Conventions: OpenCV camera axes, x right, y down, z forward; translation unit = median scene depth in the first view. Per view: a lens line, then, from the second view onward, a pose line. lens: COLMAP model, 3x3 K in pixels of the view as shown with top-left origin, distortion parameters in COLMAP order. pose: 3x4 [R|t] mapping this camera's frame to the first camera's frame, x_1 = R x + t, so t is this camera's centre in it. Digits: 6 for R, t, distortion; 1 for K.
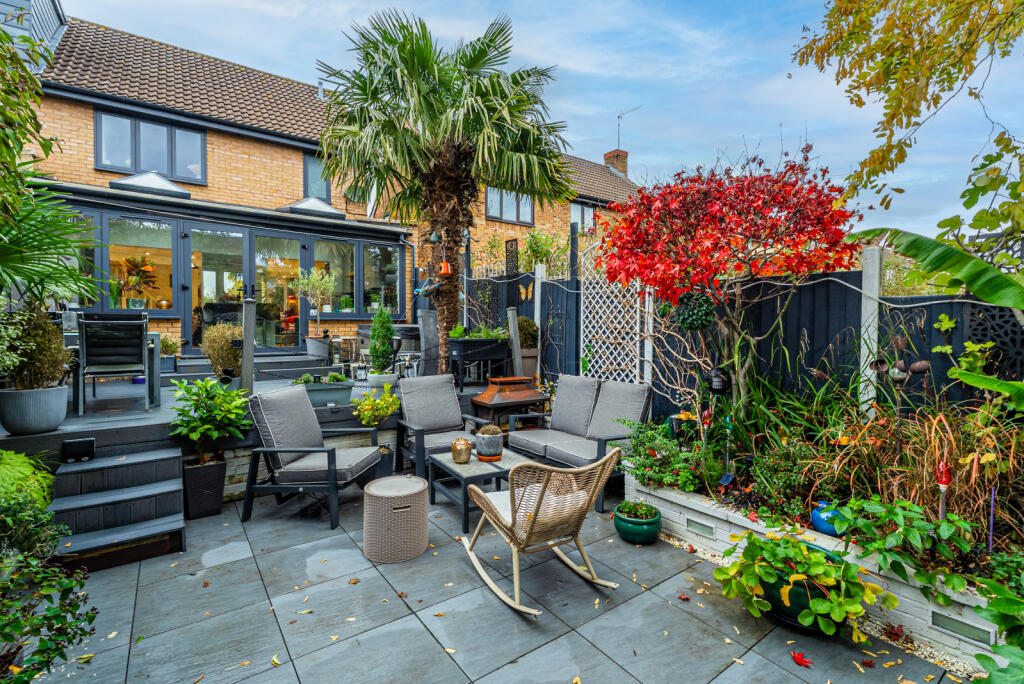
lens RADIAL K [[462.5, 0, 514.9], [0, 462.5, 338.0], [0, 0, 1]] dist [0.000035, 0.000258]
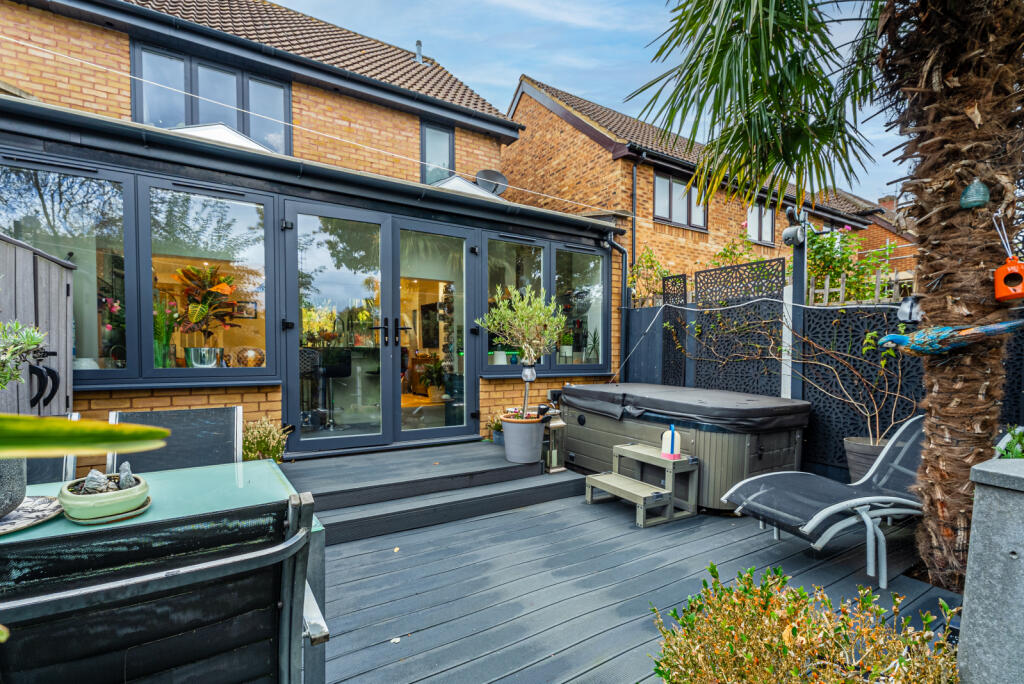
lens RADIAL K [[461.4, 0, 506.7], [0, 461.4, 375.6], [0, 0, 1]] dist [-0.000319, 0.000023]
pose [[0.996872, 0.011084, -0.078253, -0.596065], [-0.008825, 0.999536, 0.029165, -0.098160], [0.078540, -0.028383, 0.996507, 0.695926]]
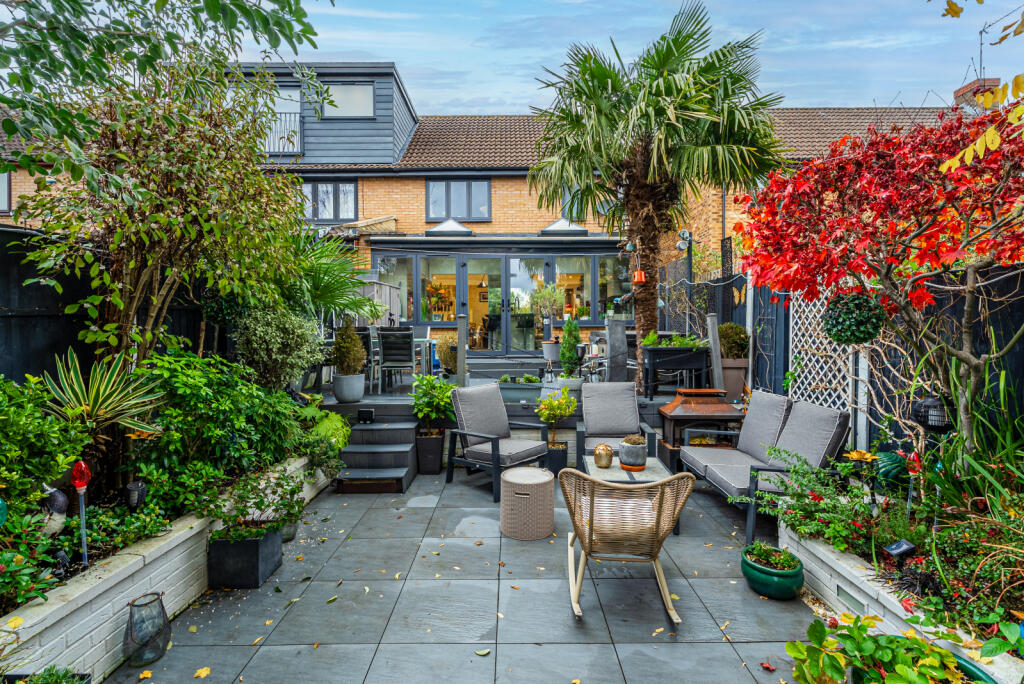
lens RADIAL K [[455.6, 0, 506.6], [0, 455.6, 347.6], [0, 0, 1]] dist [0.000590, 0.000116]
pose [[0.806314, 0.015814, -0.591277, 0.220262], [-0.007467, 0.999835, 0.016559, -0.010912], [0.591441, -0.008937, 0.806299, 0.031084]]
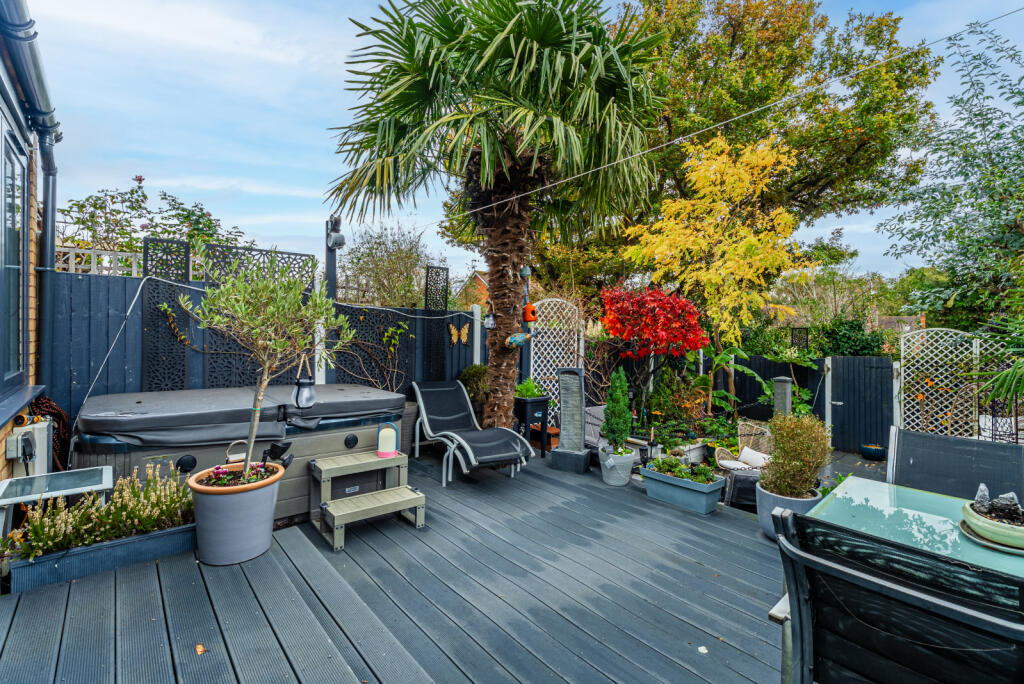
lens RADIAL K [[466.1, 0, 515.0], [0, 466.1, 325.9], [0, 0, 1]] dist [-0.000005, 0.000314]
pose [[-0.078082, 0.001723, 0.996945, -1.244312], [0.004741, 0.999988, -0.001357, -0.163970], [-0.996936, 0.004621, -0.078089, 1.400800]]
